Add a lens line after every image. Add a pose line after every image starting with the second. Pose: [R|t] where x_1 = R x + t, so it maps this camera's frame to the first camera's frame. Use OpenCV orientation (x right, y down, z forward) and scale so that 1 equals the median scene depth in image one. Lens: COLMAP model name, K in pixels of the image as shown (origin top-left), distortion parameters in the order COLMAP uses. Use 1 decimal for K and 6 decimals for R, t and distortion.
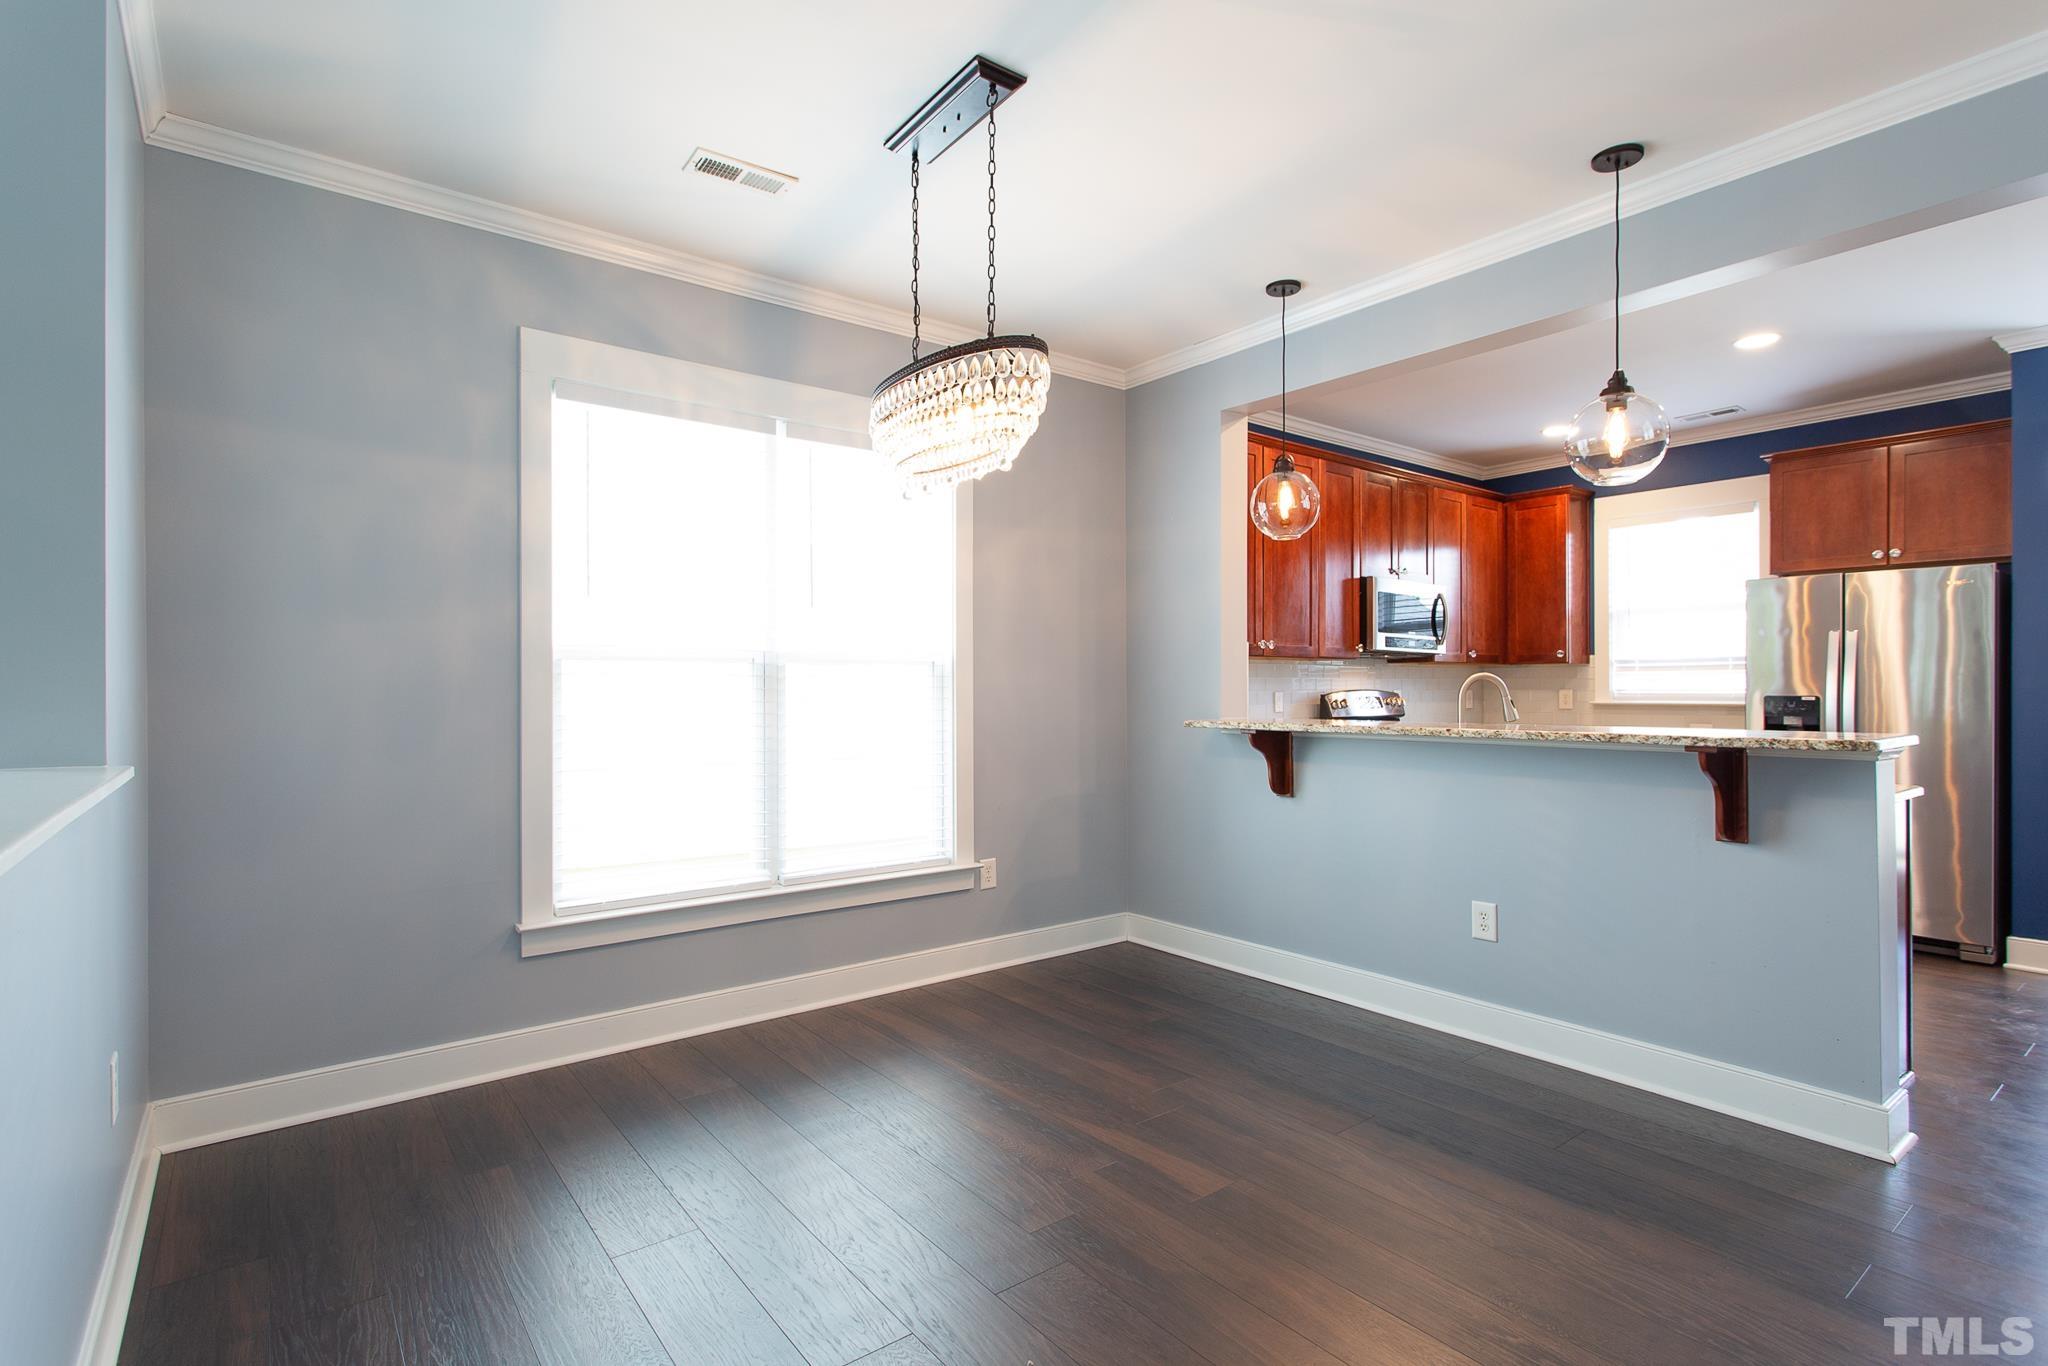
lens RADIAL K [[974.0, 0, 1016.7], [0, 974.0, 686.2], [0, 0, 1]] dist [0.004340, 0.000915]
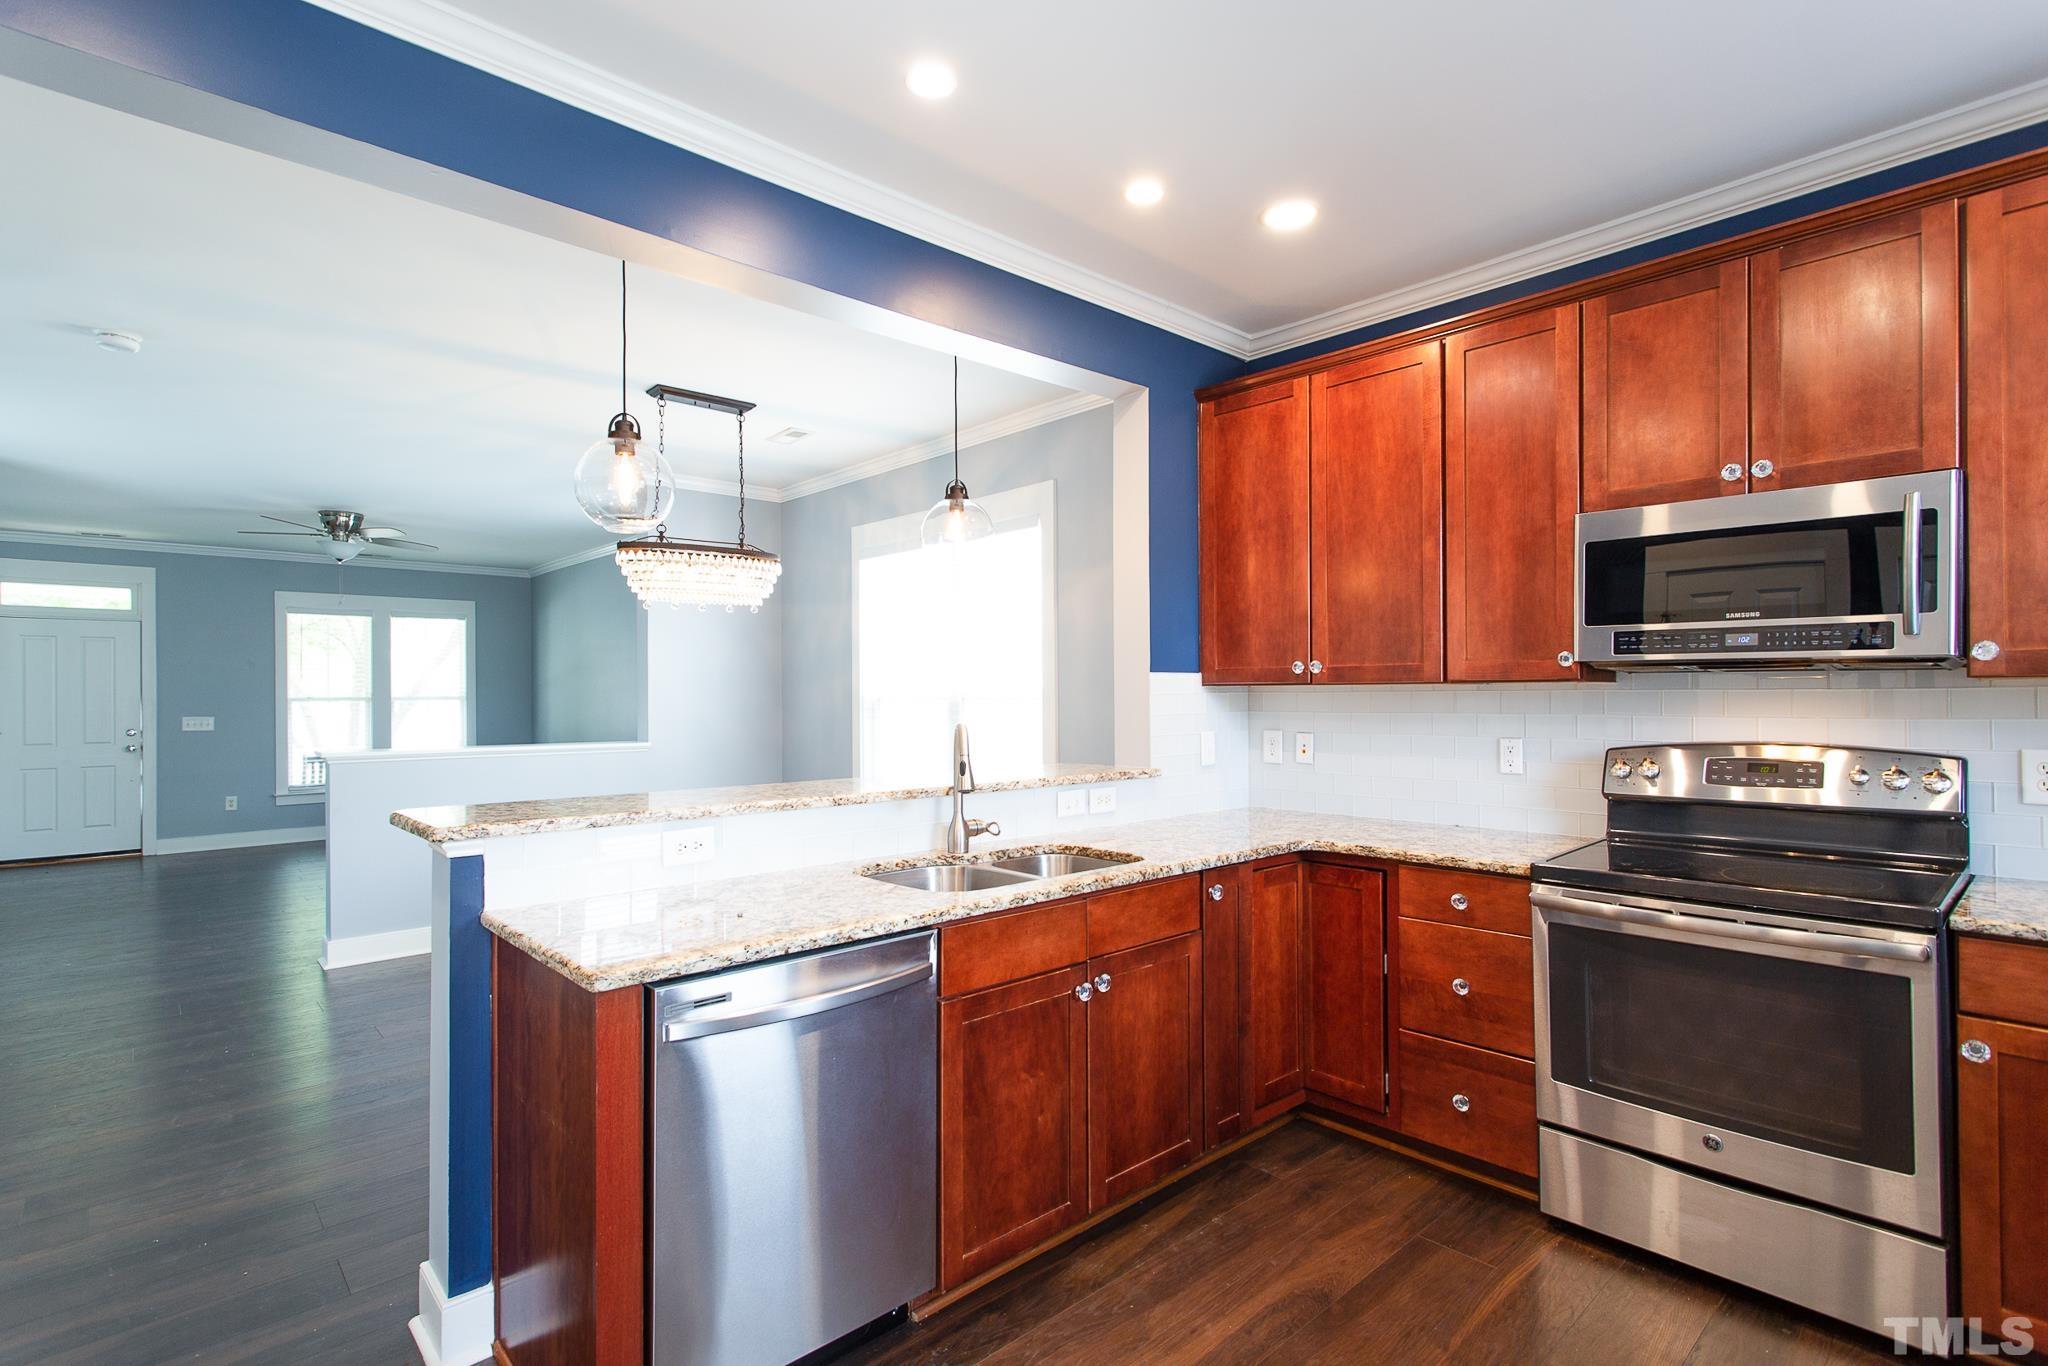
lens RADIAL K [[974.0, 0, 1016.7], [0, 974.0, 686.2], [0, 0, 1]] dist [0.004340, 0.000915]
pose [[0.078450, -0.006443, -0.996897, 0.746436], [0.008099, 0.999950, -0.005826, -0.021469], [0.996885, -0.007617, 0.078498, 0.607910]]
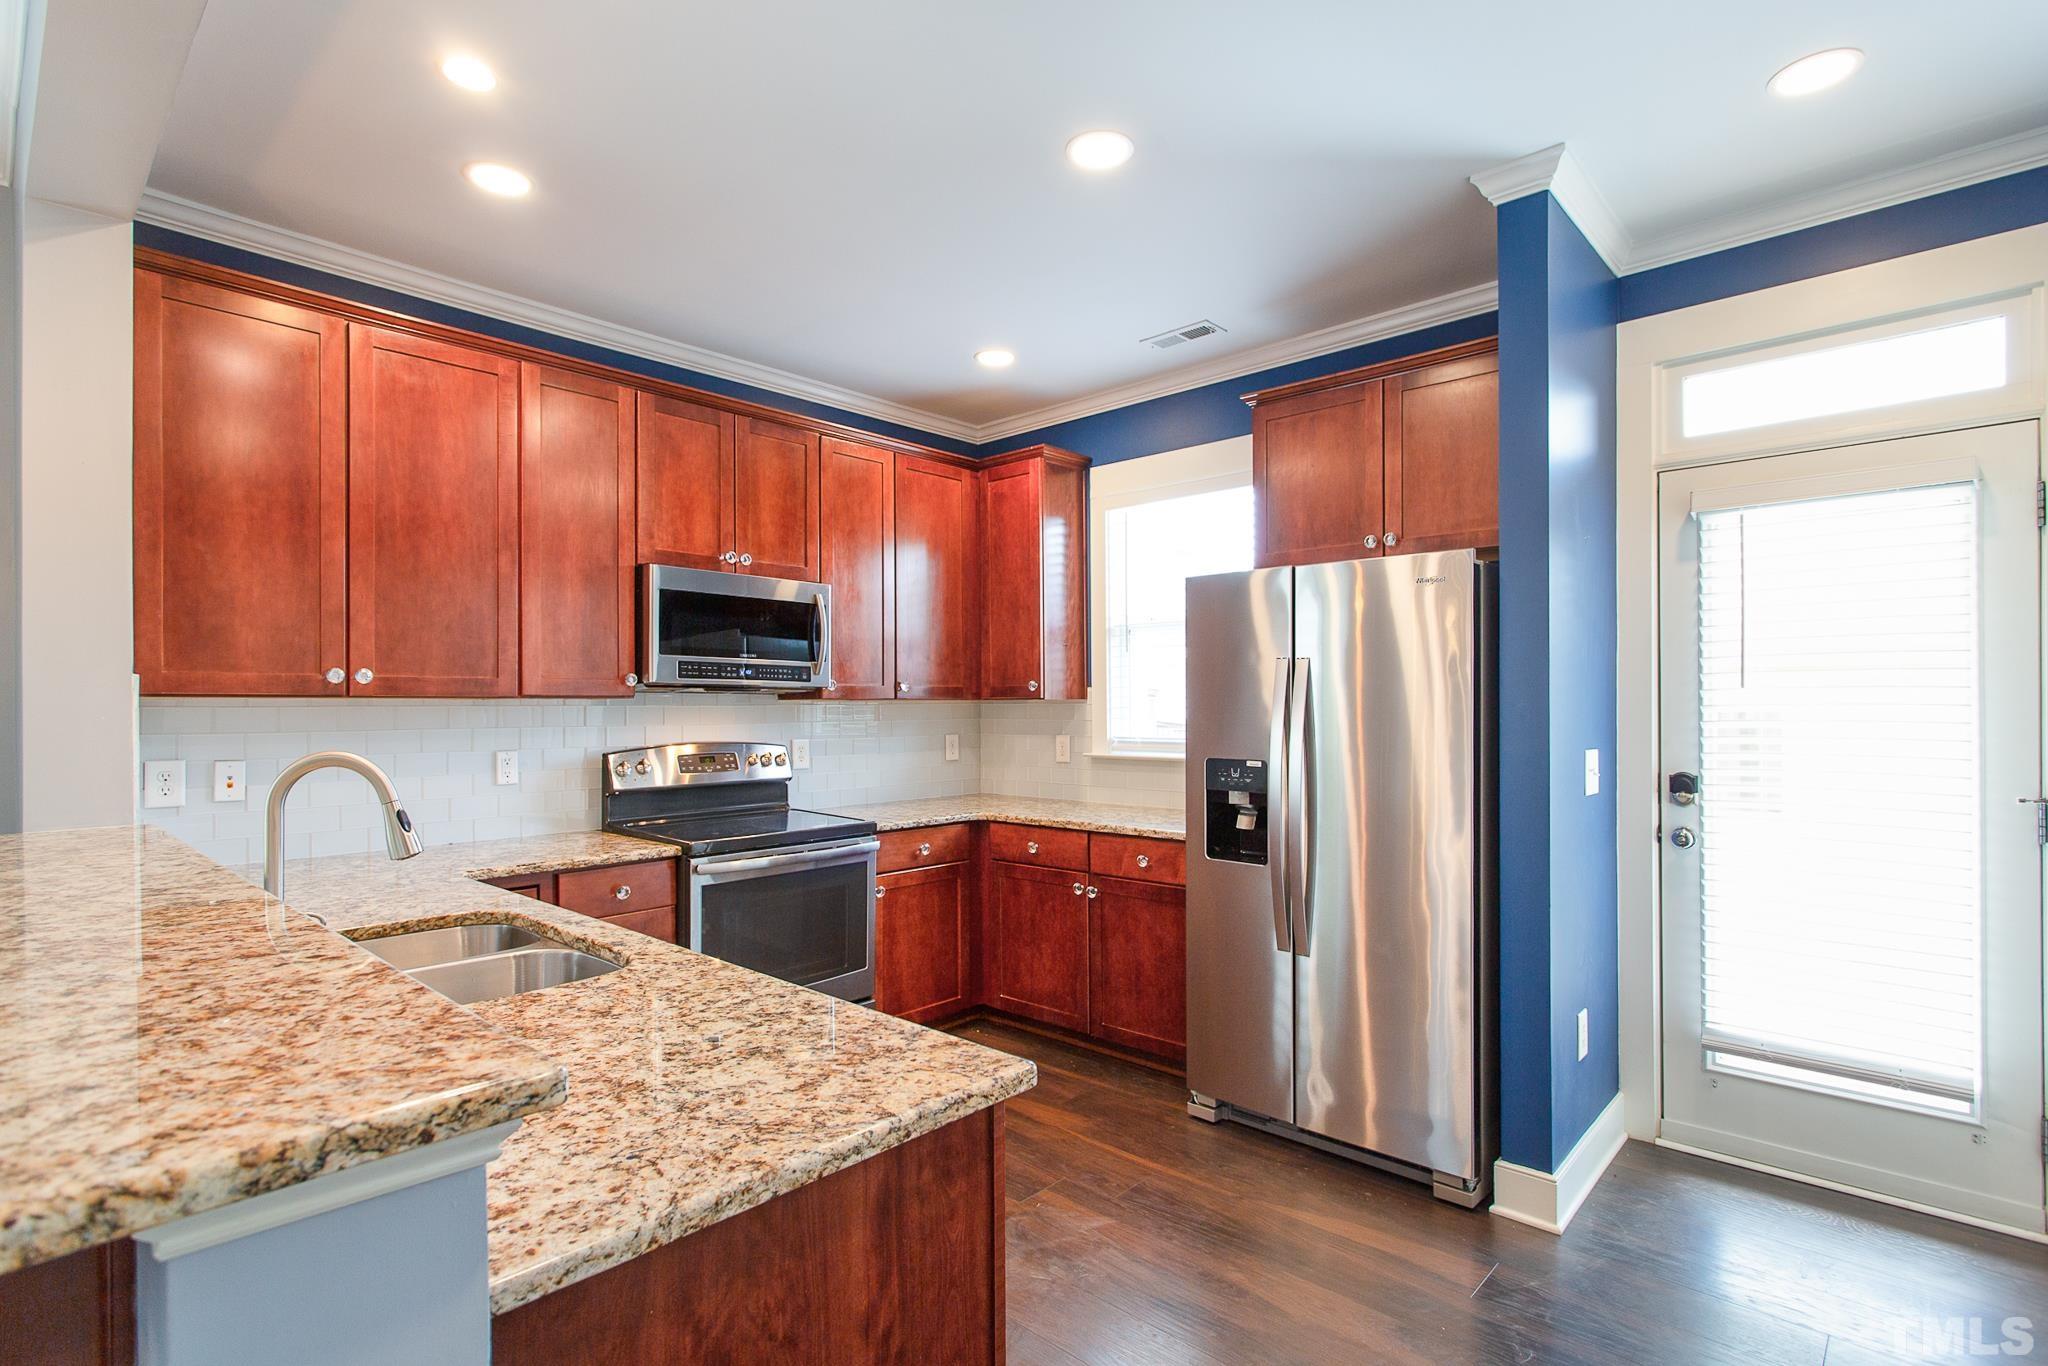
lens RADIAL K [[958.2, 0, 1027.3], [0, 958.2, 701.4], [0, 0, 1]] dist [0.002230, 0.000341]
pose [[0.987528, -0.001360, 0.157437, 0.441262], [0.001516, 0.999998, -0.000873, -0.021575], [-0.157436, 0.001101, 0.987529, 0.319128]]
